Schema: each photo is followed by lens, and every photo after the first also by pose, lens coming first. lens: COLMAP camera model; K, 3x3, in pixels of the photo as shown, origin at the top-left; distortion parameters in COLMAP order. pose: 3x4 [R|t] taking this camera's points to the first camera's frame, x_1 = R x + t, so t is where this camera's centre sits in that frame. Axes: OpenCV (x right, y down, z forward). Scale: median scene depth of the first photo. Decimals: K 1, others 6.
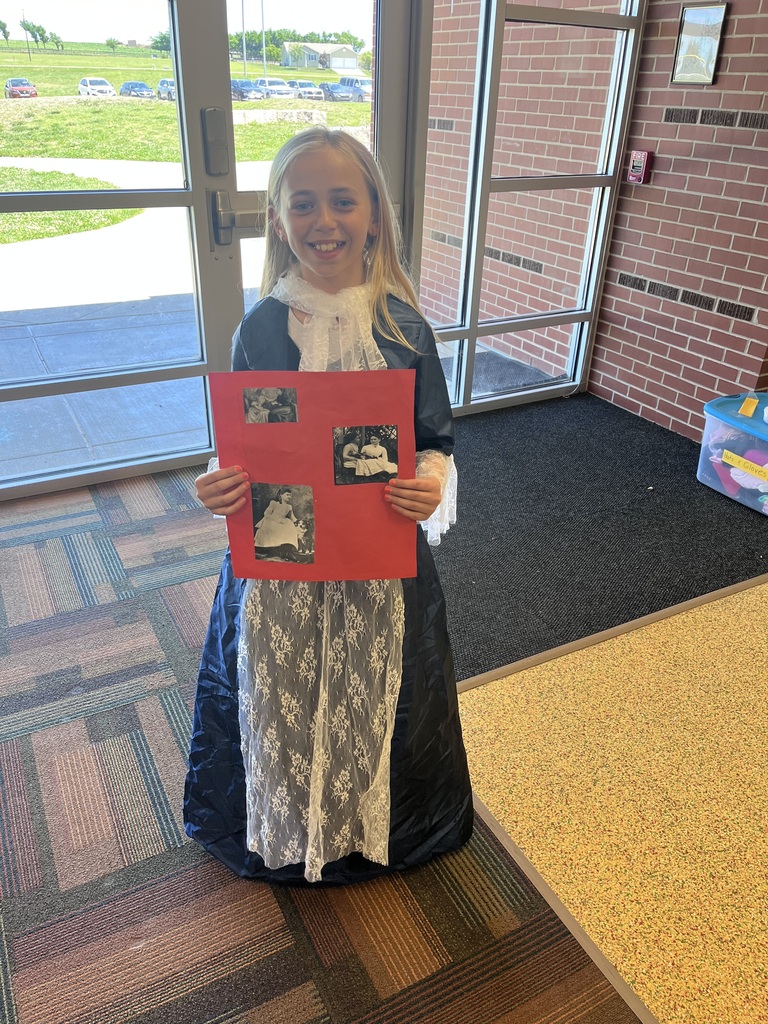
lens RADIAL K [[773.0, 0, 384.0], [0, 773.0, 512.0], [0, 0, 1]] dist [0.066086, -0.088742]
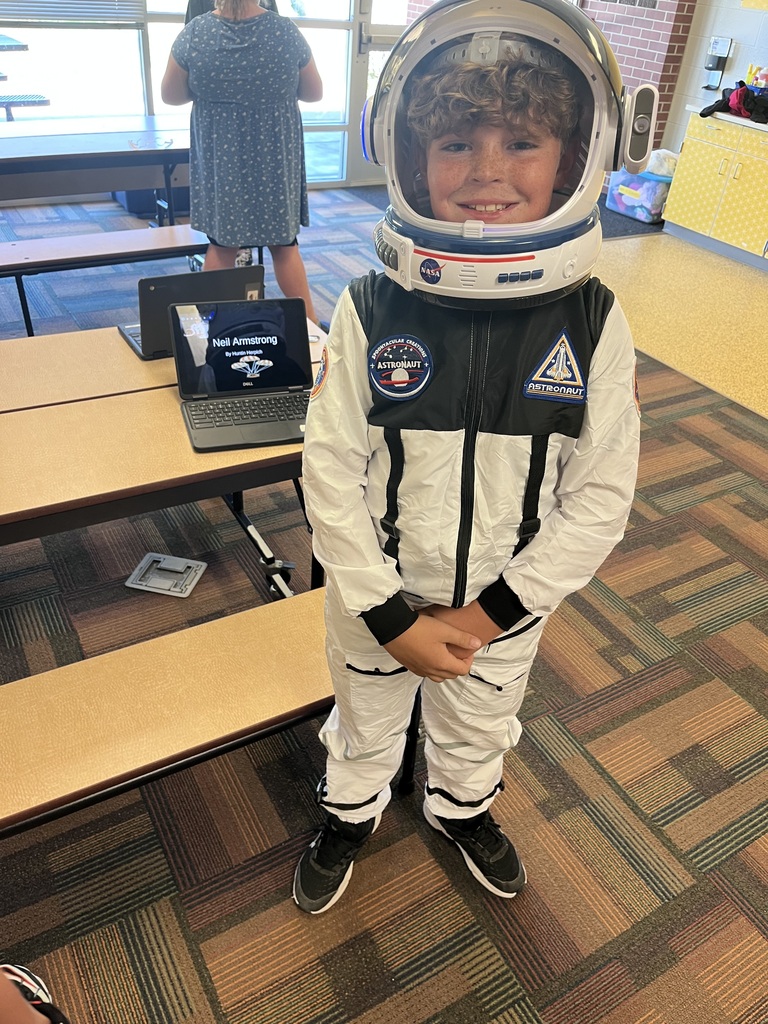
lens RADIAL K [[773.0, 0, 384.0], [0, 773.0, 512.0], [0, 0, 1]] dist [0.066086, -0.088742]
pose [[0.997167, 0.020688, 0.072317, -0.274459], [-0.029216, 0.992473, 0.118931, 0.527021], [-0.069312, -0.120707, 0.990265, -0.998157]]
